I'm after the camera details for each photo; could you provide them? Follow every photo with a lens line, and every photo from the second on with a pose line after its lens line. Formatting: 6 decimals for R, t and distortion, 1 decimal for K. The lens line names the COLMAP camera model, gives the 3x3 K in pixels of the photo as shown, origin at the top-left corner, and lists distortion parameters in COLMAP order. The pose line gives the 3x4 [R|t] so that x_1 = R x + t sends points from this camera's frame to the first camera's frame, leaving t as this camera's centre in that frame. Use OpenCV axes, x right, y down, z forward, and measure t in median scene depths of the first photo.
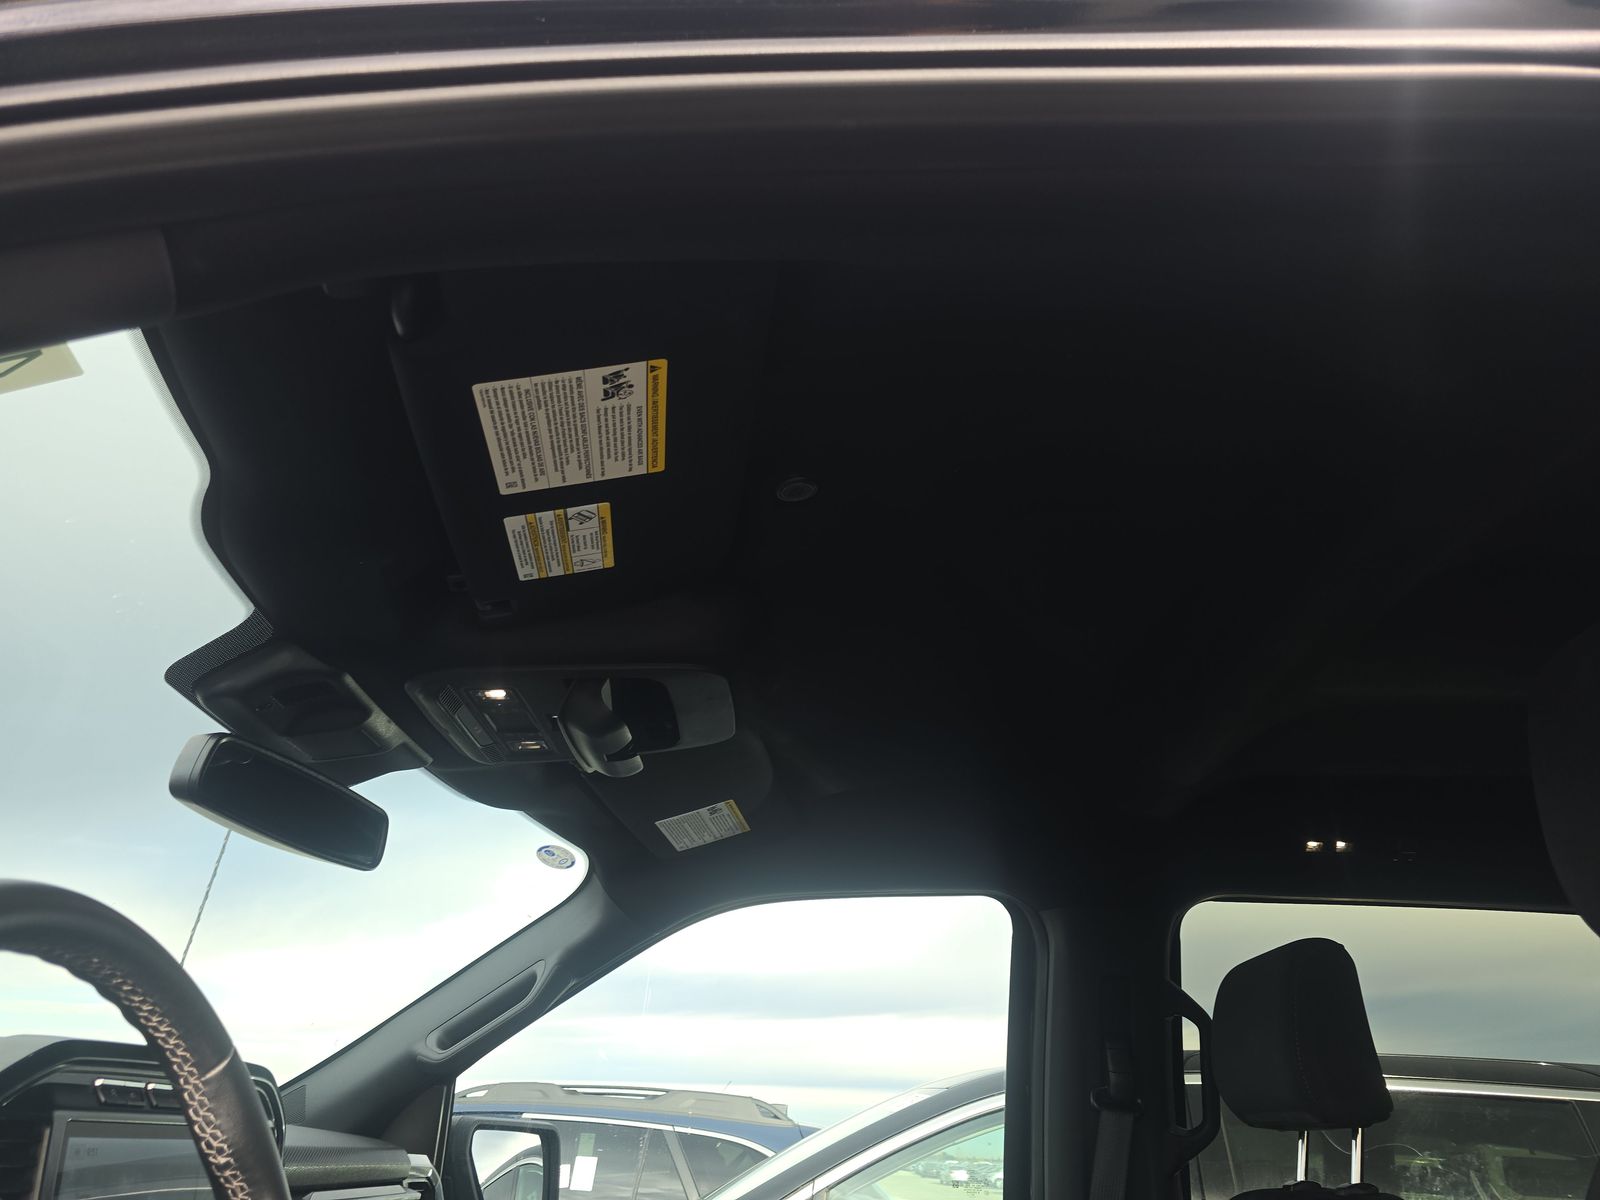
lens RADIAL K [[1084.7, 0, 802.3], [0, 1084.7, 598.7], [0, 0, 1]] dist [0.025905, -0.028965]
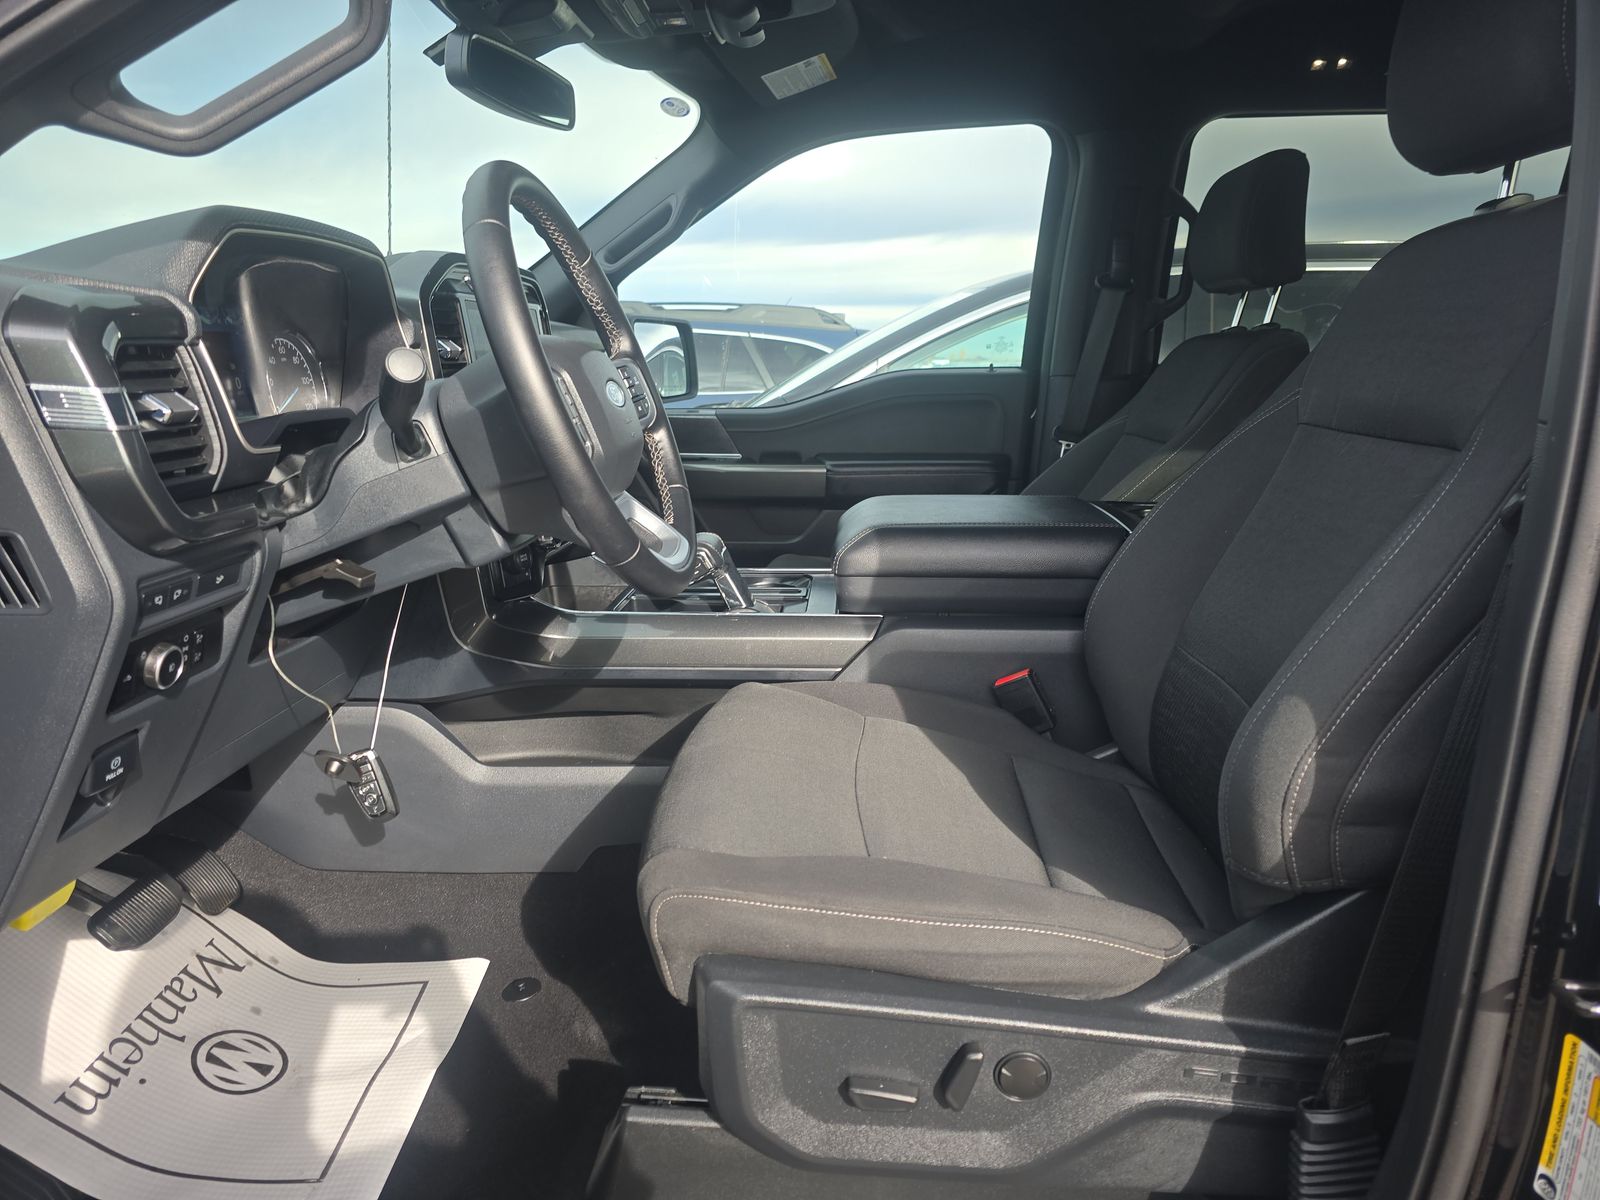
lens RADIAL K [[1084.7, 0, 793.7], [0, 1084.7, 604.9], [0, 0, 1]] dist [0.025905, -0.028965]
pose [[0.998506, -0.025527, -0.048318, -0.048529], [0.050373, 0.772742, 0.632718, -0.095358], [0.021186, -0.634207, 0.772873, -0.285268]]
